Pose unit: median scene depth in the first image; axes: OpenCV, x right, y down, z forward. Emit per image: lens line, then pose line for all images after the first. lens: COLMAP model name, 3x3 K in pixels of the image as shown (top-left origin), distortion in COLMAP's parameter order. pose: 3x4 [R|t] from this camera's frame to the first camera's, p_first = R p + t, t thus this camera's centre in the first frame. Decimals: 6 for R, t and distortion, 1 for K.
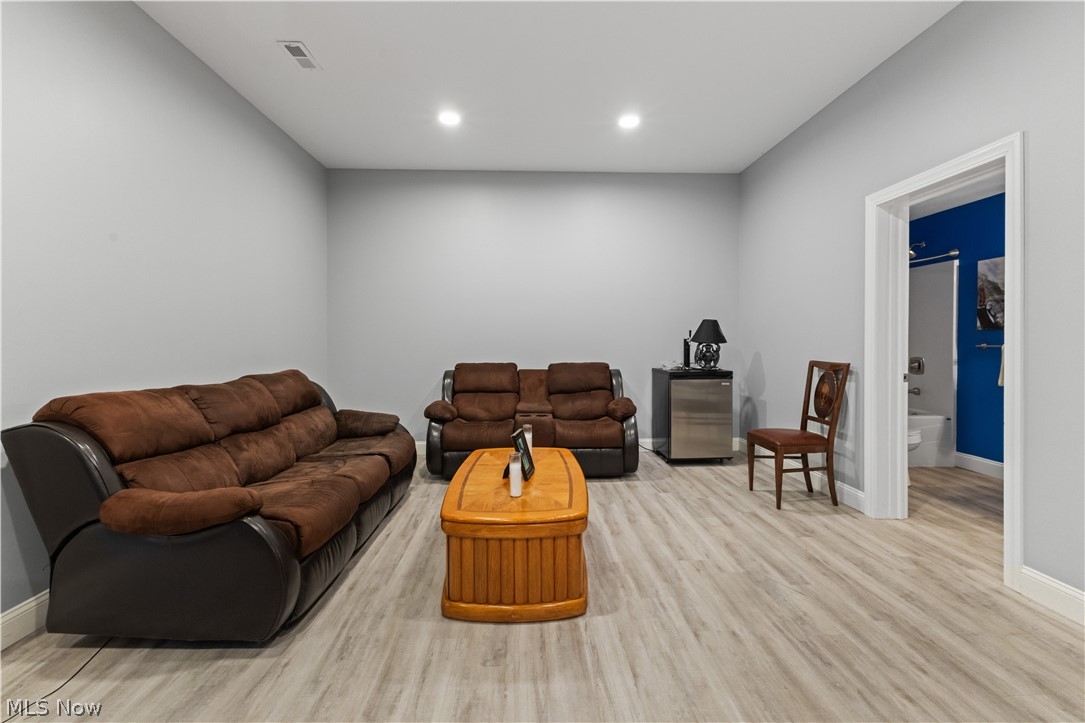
lens RADIAL K [[466.8, 0, 541.2], [0, 466.8, 346.0], [0, 0, 1]] dist [0.002100, -0.000212]
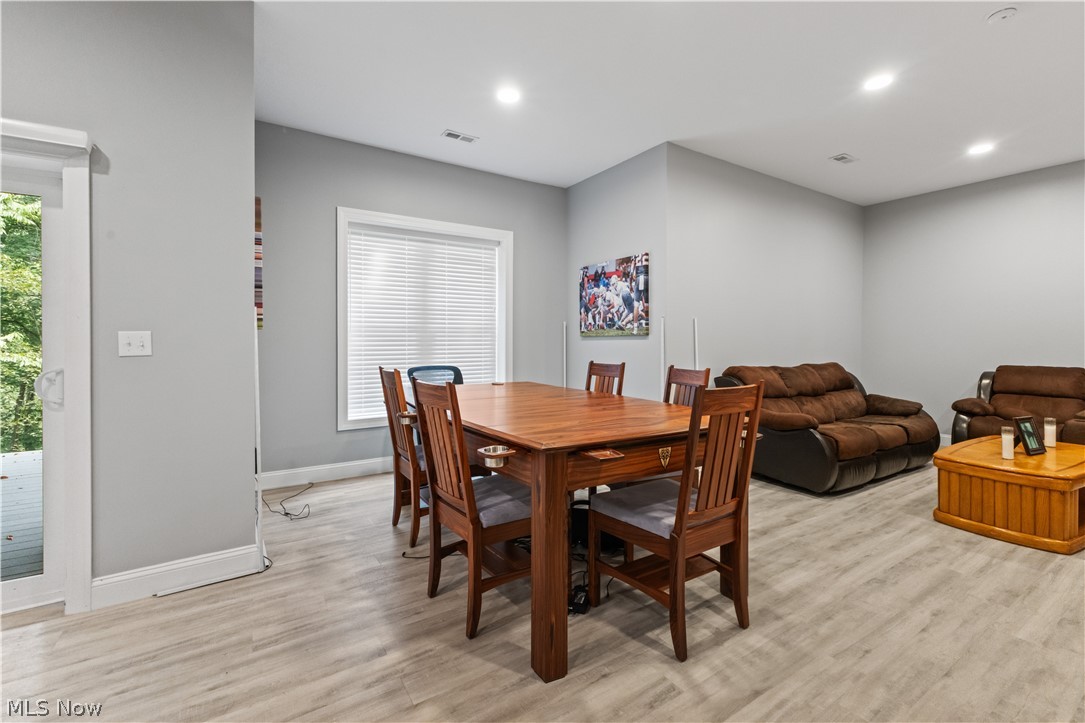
lens RADIAL K [[466.8, 0, 541.2], [0, 466.8, 346.0], [0, 0, 1]] dist [0.002100, -0.000212]
pose [[0.506281, 0.013147, -0.862268, 0.355868], [-0.015027, 0.999866, 0.006422, 0.005745], [0.862237, 0.009705, 0.506411, -0.711856]]
